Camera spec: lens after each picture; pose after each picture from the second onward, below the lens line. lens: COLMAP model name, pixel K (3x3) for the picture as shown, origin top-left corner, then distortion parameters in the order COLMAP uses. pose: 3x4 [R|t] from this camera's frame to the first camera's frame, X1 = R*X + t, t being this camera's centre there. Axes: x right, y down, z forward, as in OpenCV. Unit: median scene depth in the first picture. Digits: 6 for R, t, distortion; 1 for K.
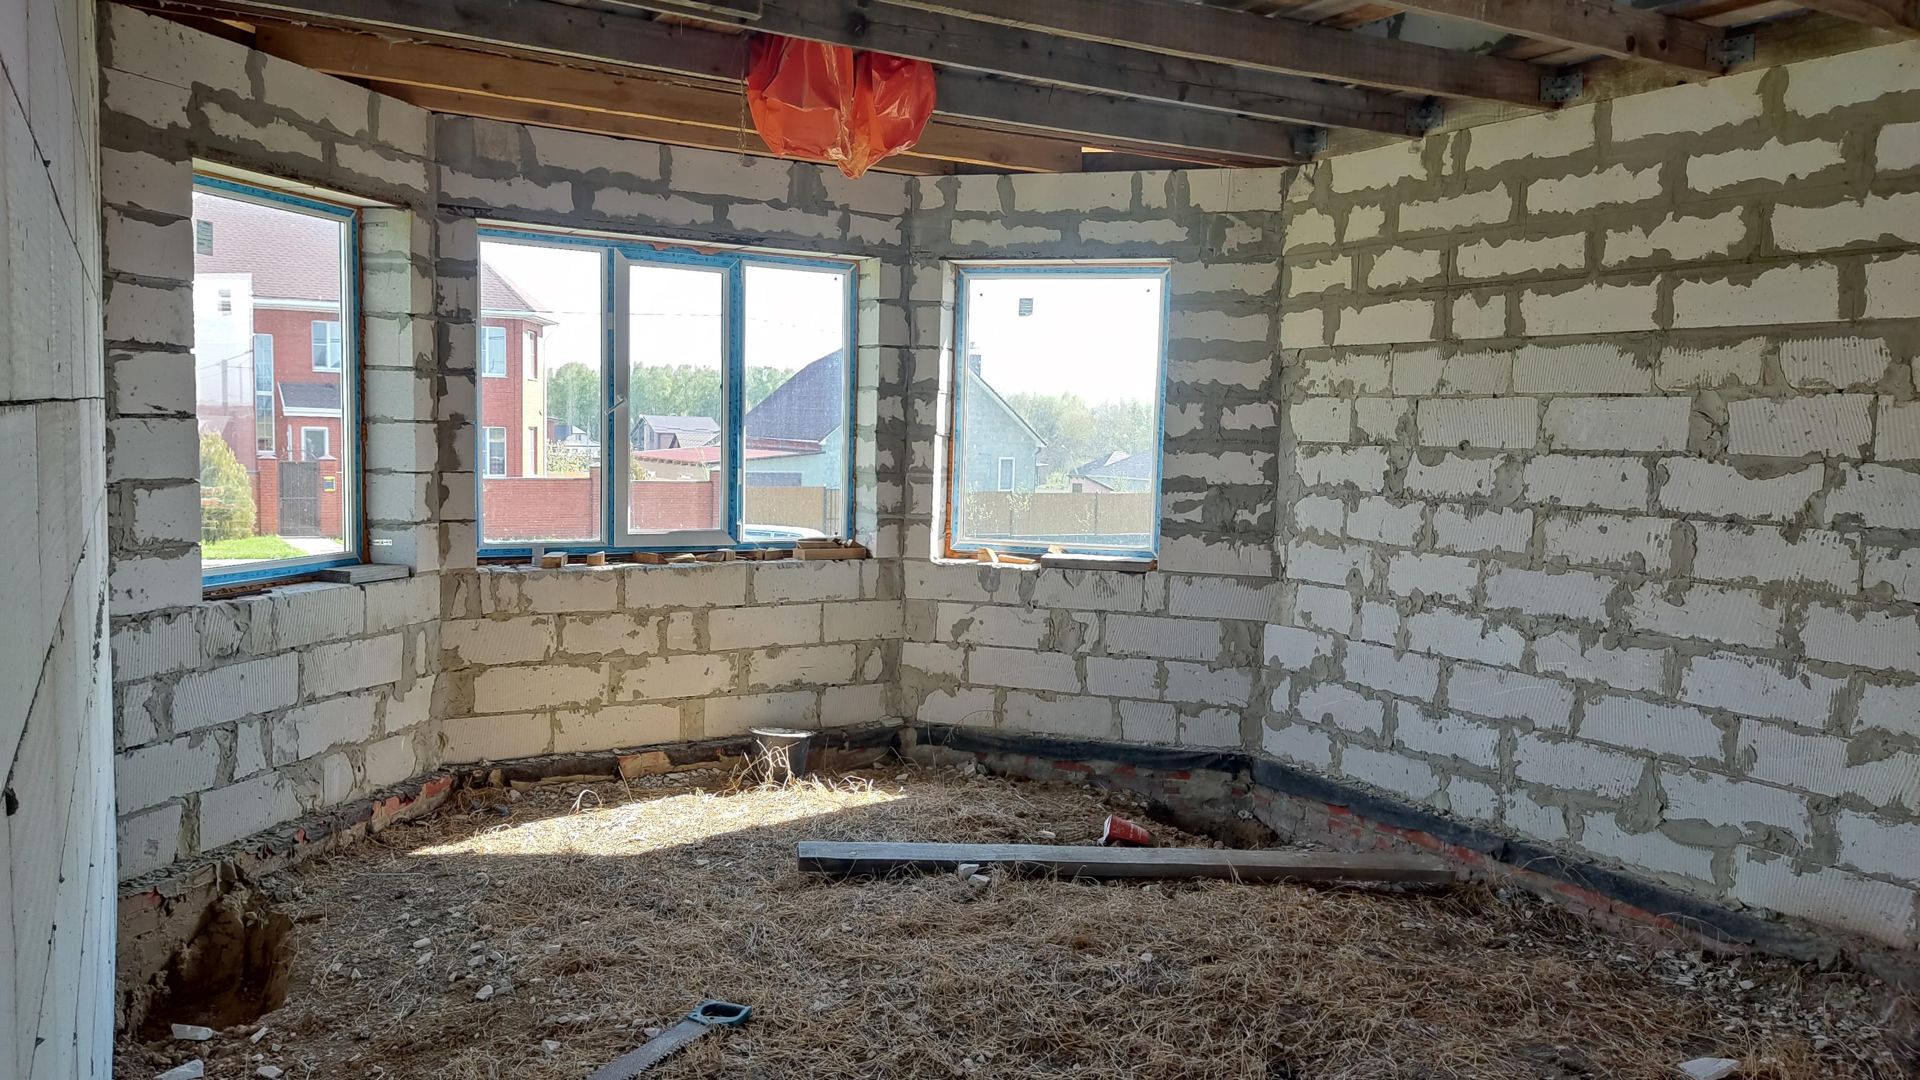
lens RADIAL K [[1453.0, 0, 955.5], [0, 1453.0, 543.9], [0, 0, 1]] dist [0.078834, -0.033762]
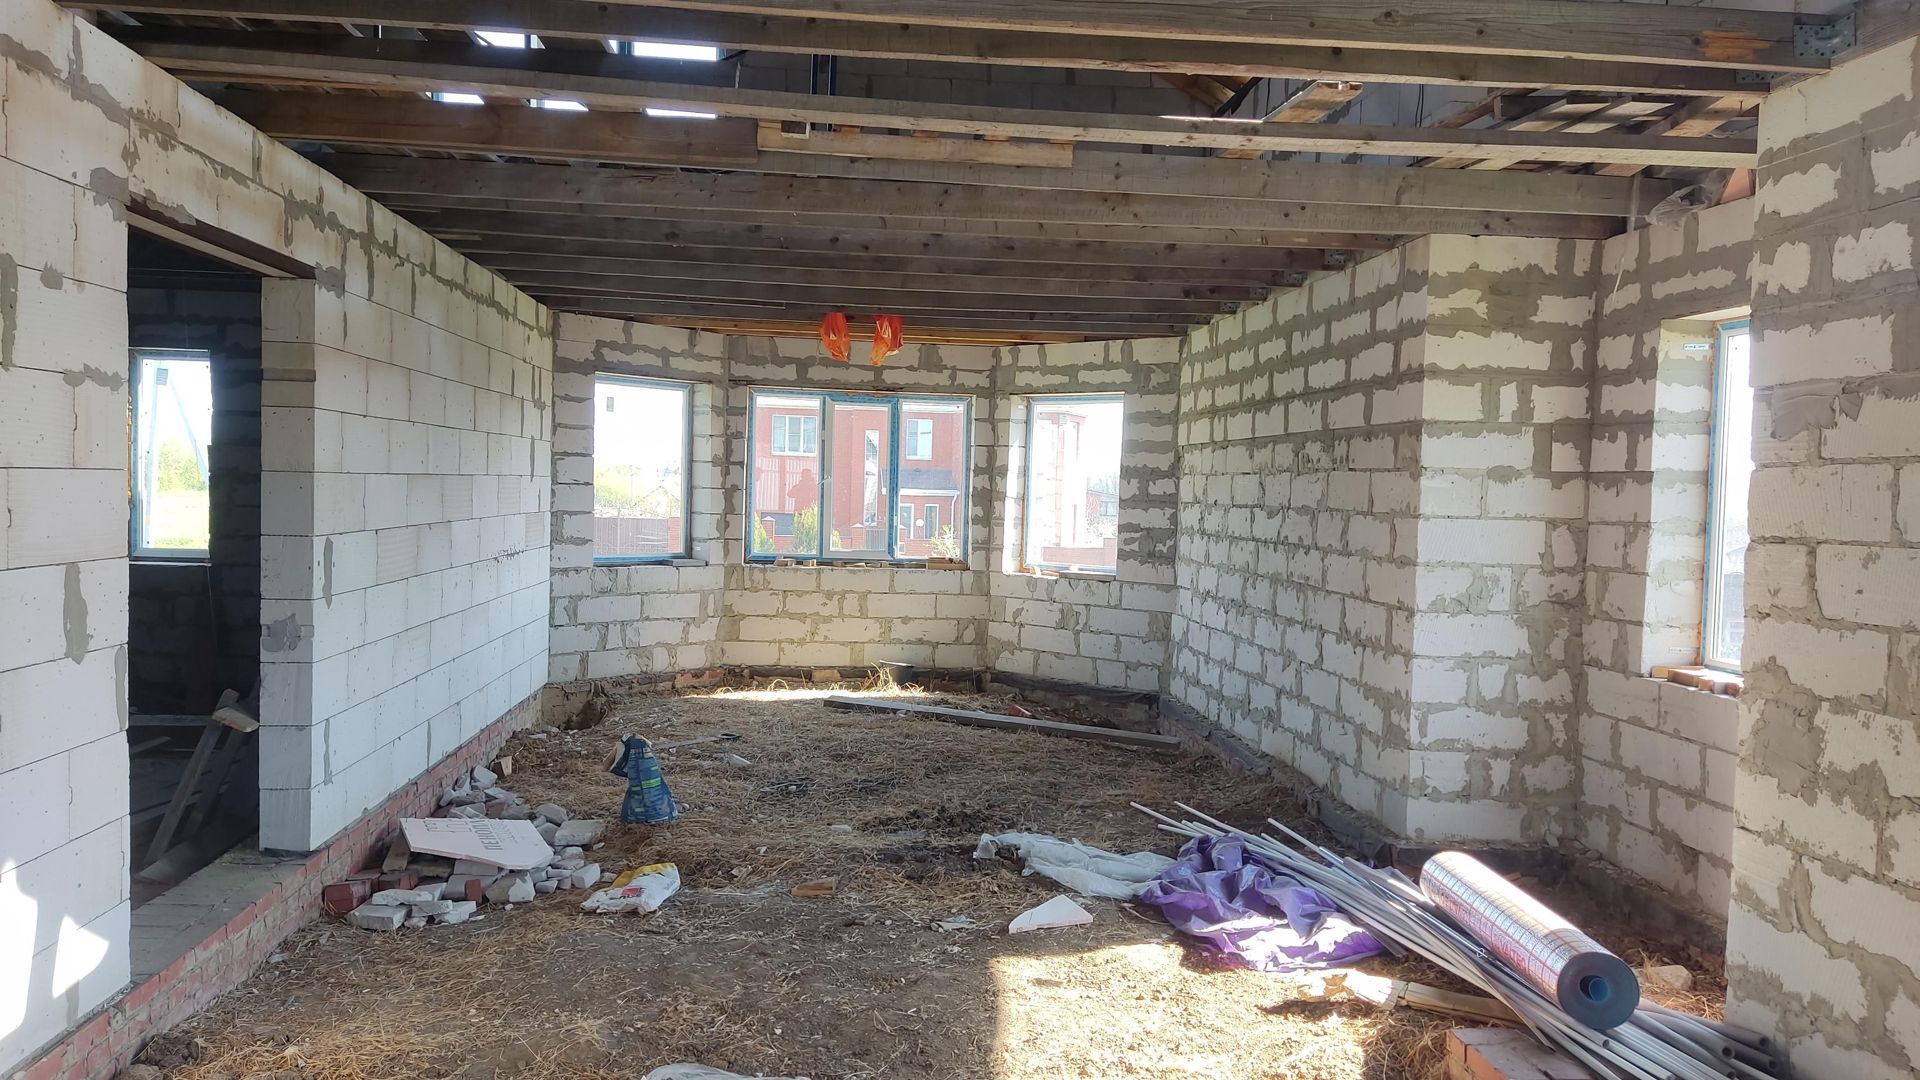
lens RADIAL K [[1453.0, 0, 970.6], [0, 1453.0, 548.0], [0, 0, 1]] dist [0.078834, -0.033762]
pose [[0.908128, 0.018889, -0.418266, 0.712565], [-0.041931, 0.998063, -0.045965, 0.067673], [0.416587, 0.059280, 0.907161, -0.588583]]
